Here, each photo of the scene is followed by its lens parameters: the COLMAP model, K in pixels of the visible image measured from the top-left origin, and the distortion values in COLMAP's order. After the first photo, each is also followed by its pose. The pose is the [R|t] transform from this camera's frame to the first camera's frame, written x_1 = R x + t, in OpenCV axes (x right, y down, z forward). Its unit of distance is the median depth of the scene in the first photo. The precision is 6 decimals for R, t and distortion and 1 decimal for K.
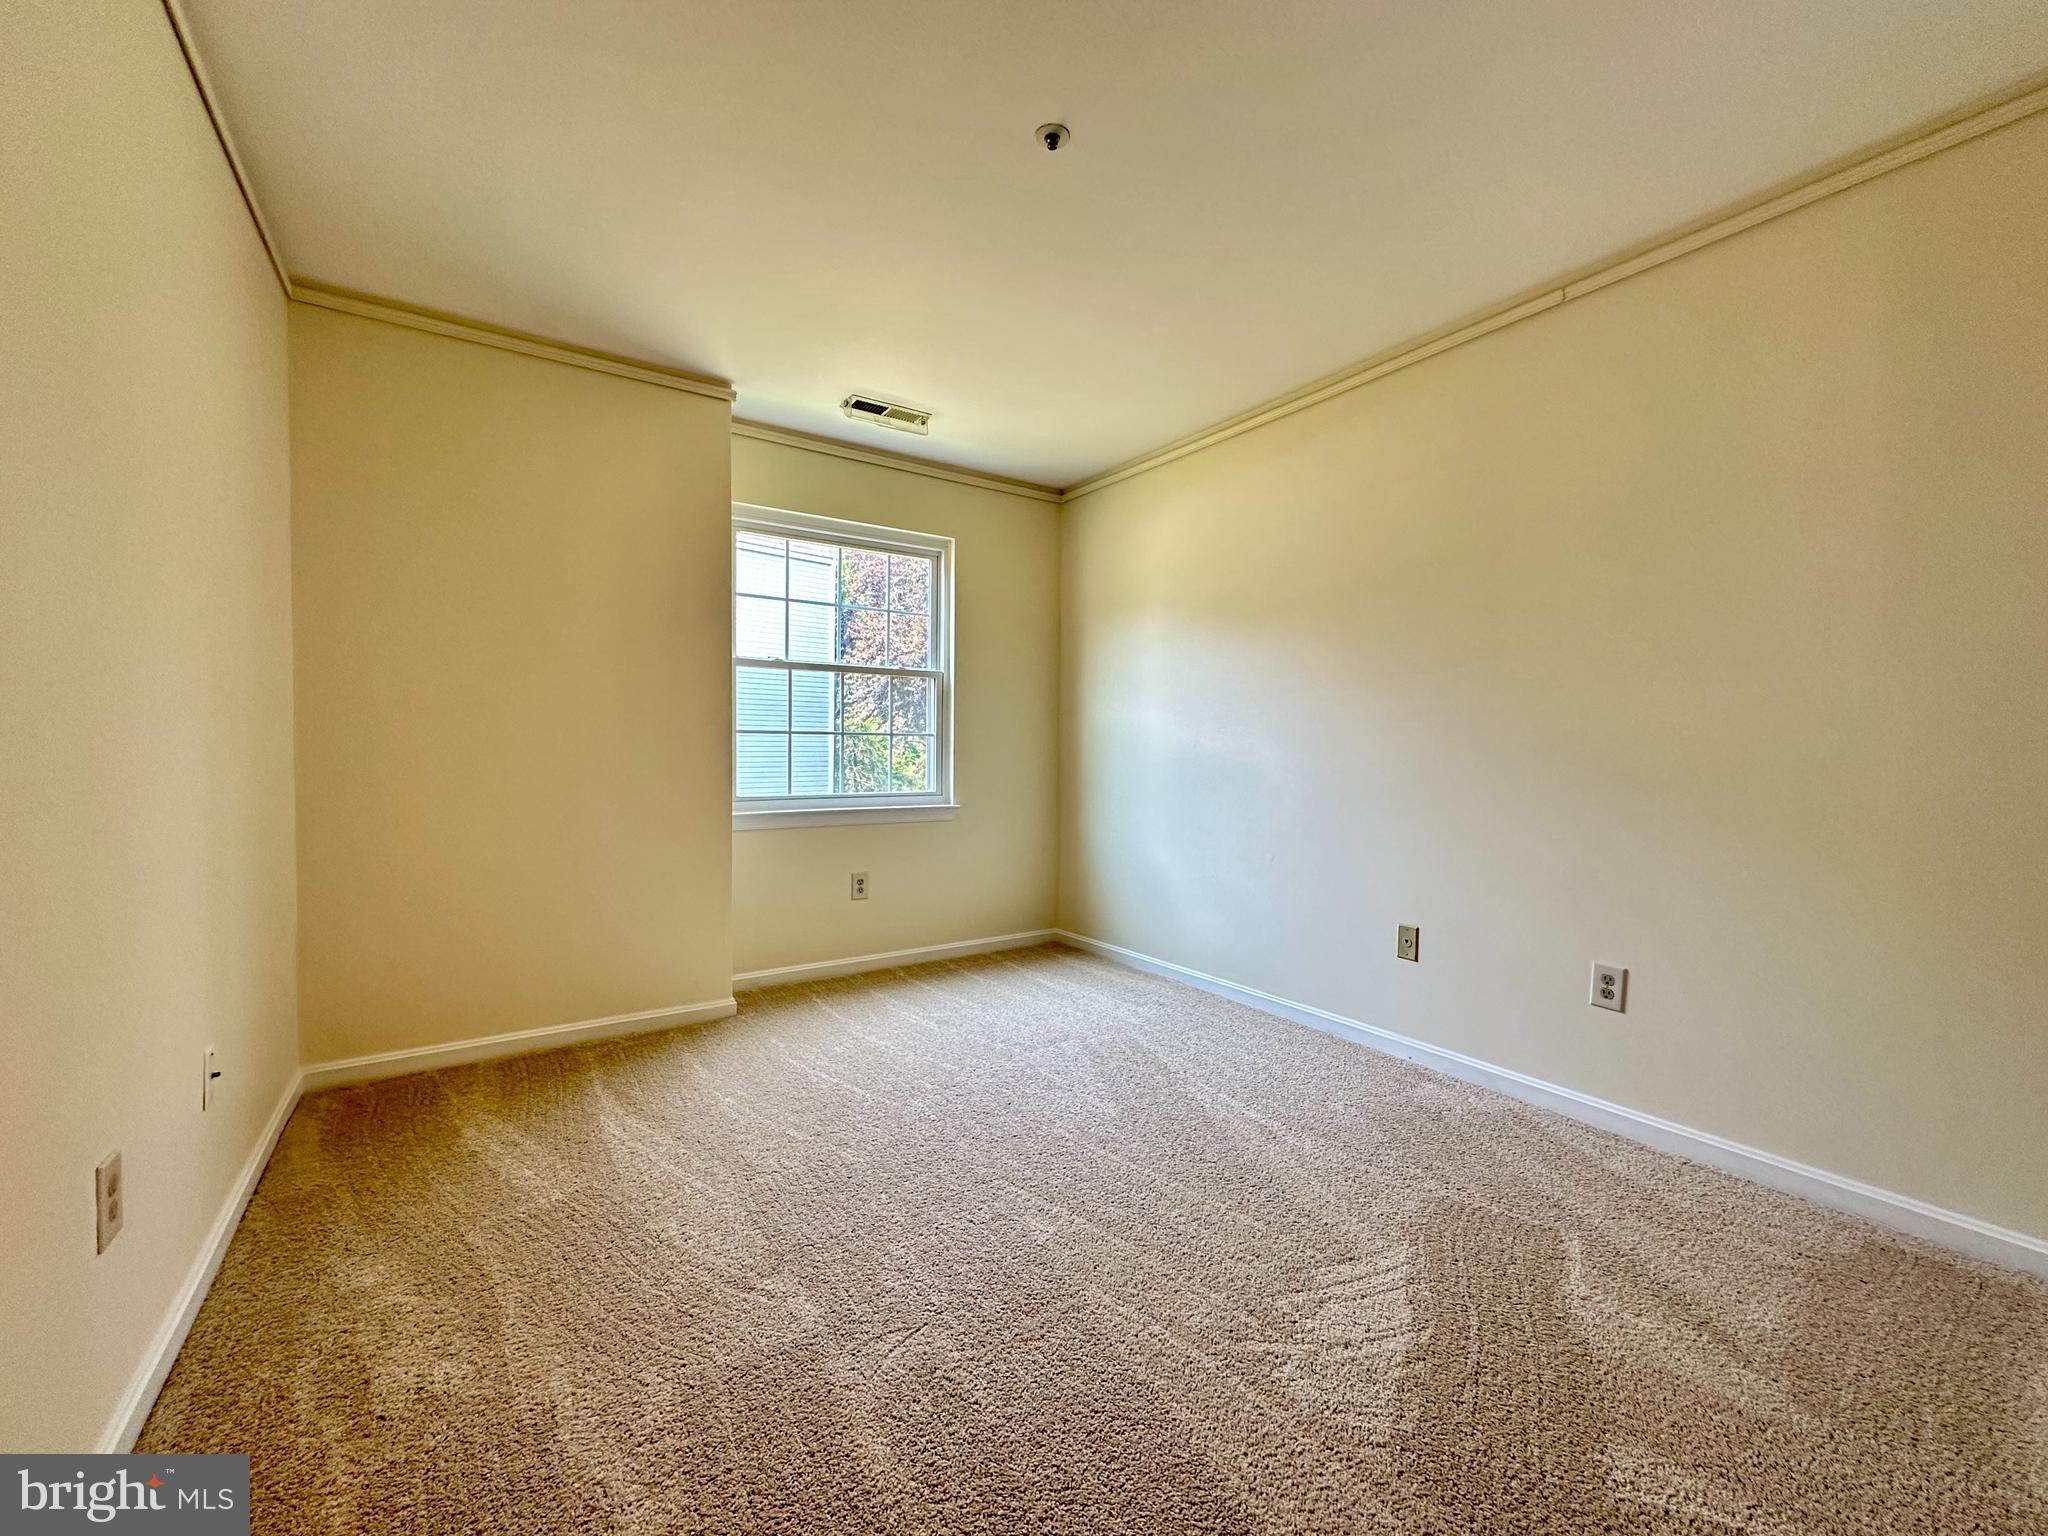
lens RADIAL K [[817.6, 0, 1025.1], [0, 817.6, 768.5], [0, 0, 1]] dist [-0.002953, 0.000968]
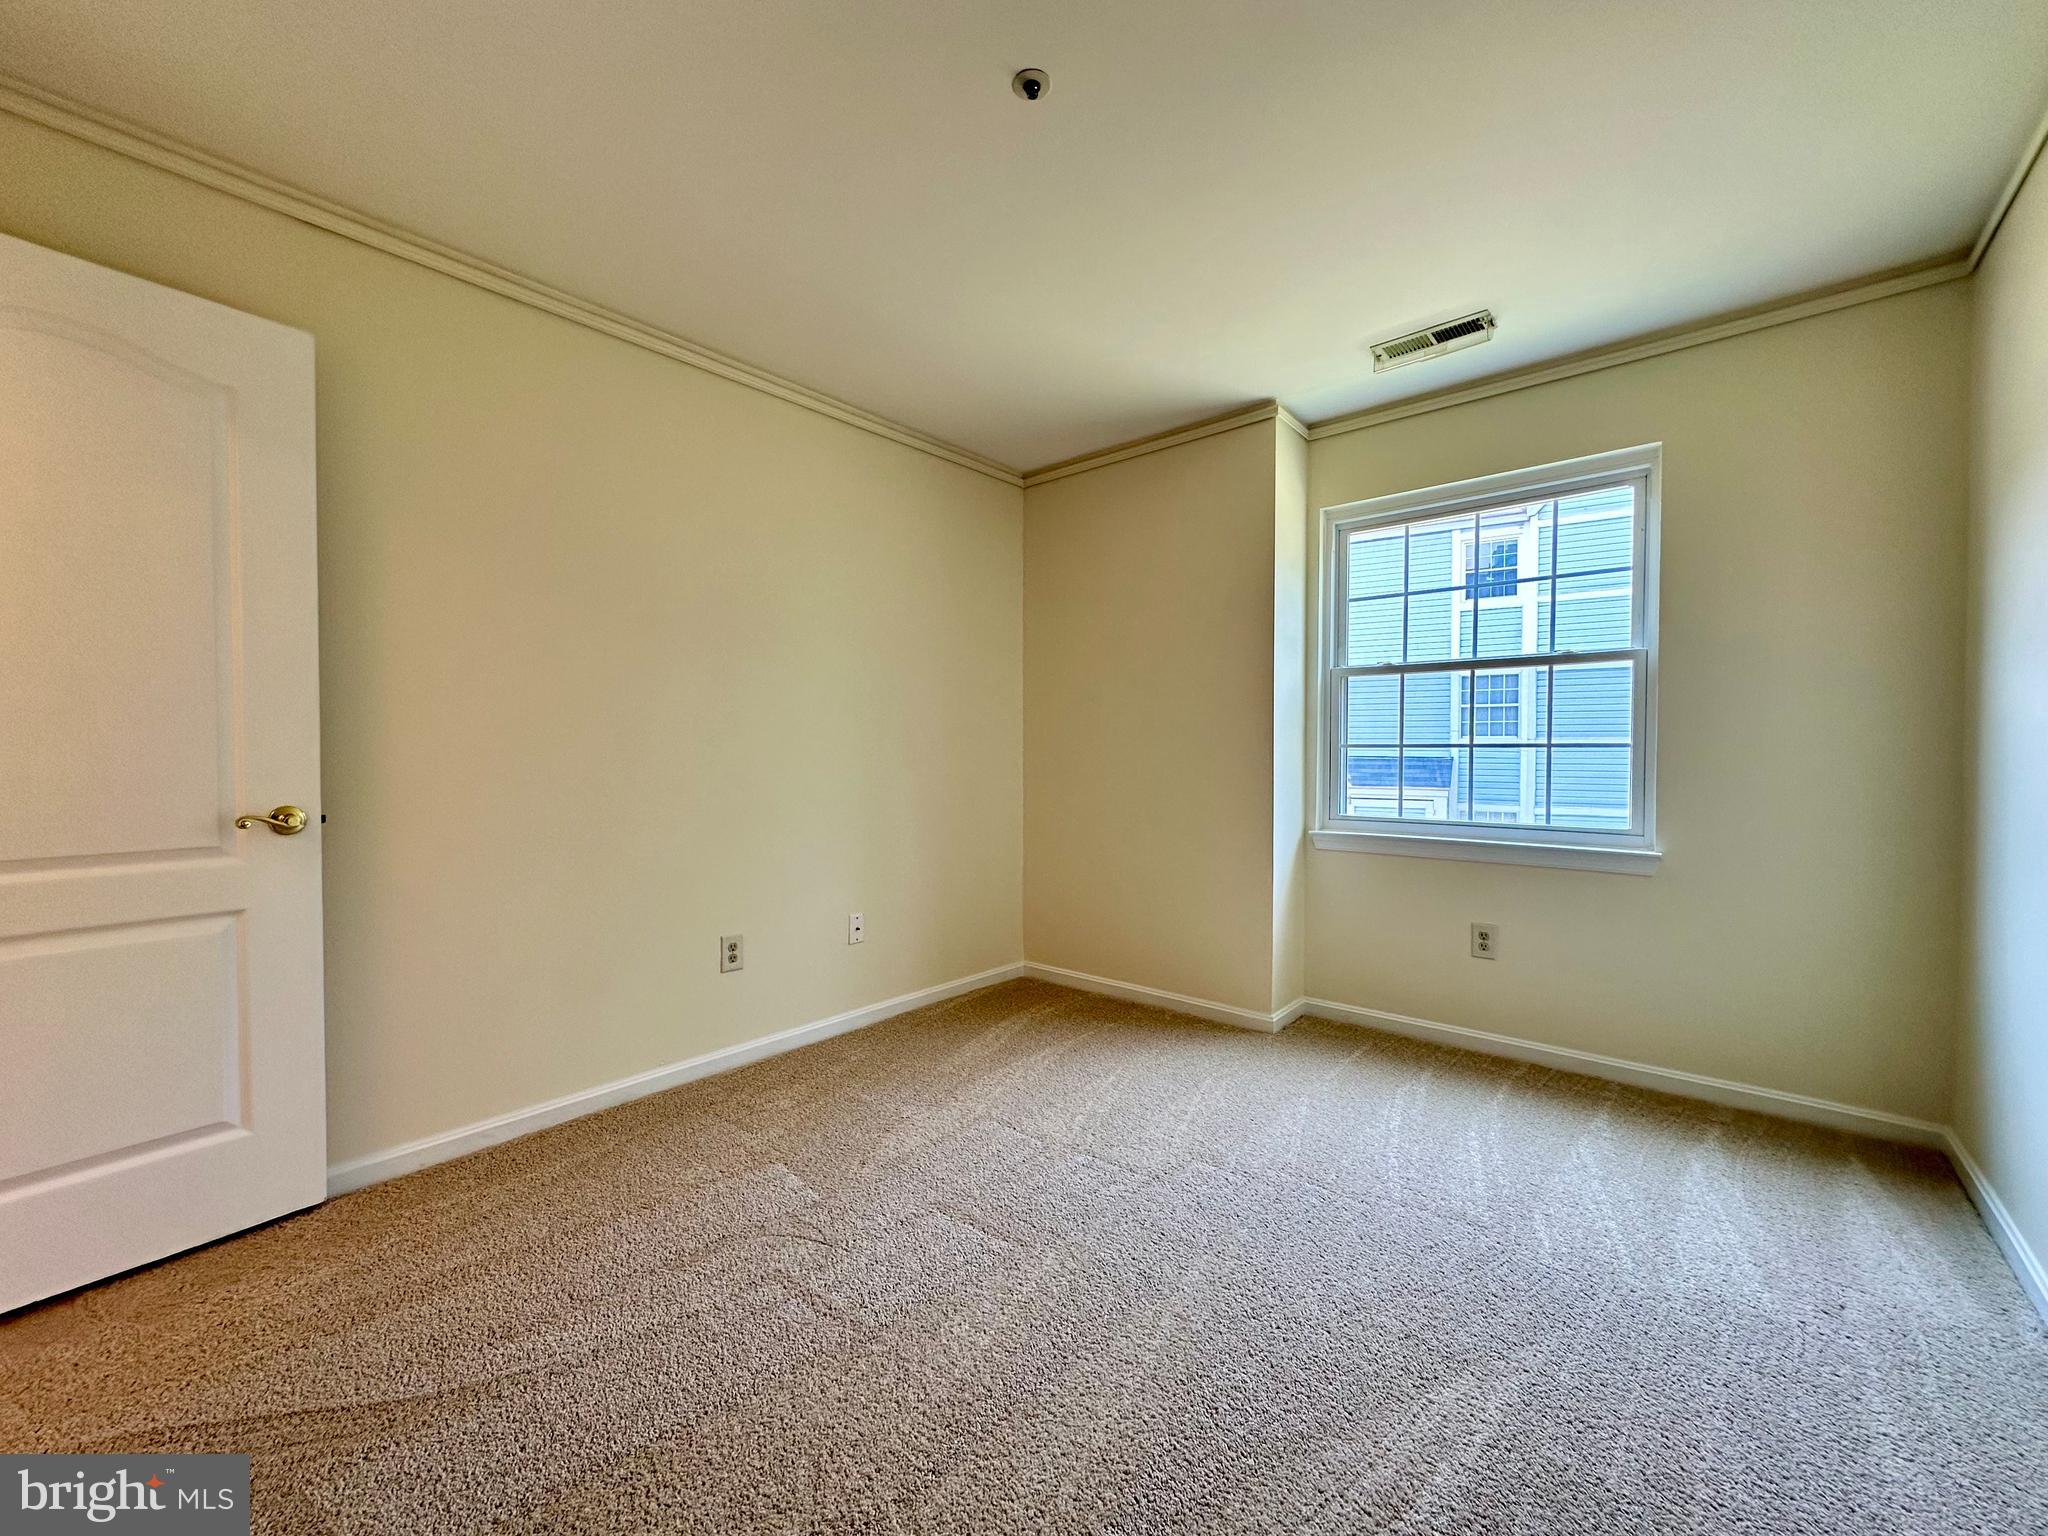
lens RADIAL K [[817.6, 0, 1025.1], [0, 817.6, 768.5], [0, 0, 1]] dist [-0.002953, 0.000968]
pose [[0.260675, 0.011240, -0.965361, 0.450592], [-0.025280, 0.999669, 0.004814, -0.013924], [0.965095, 0.023149, 0.260873, 0.386217]]
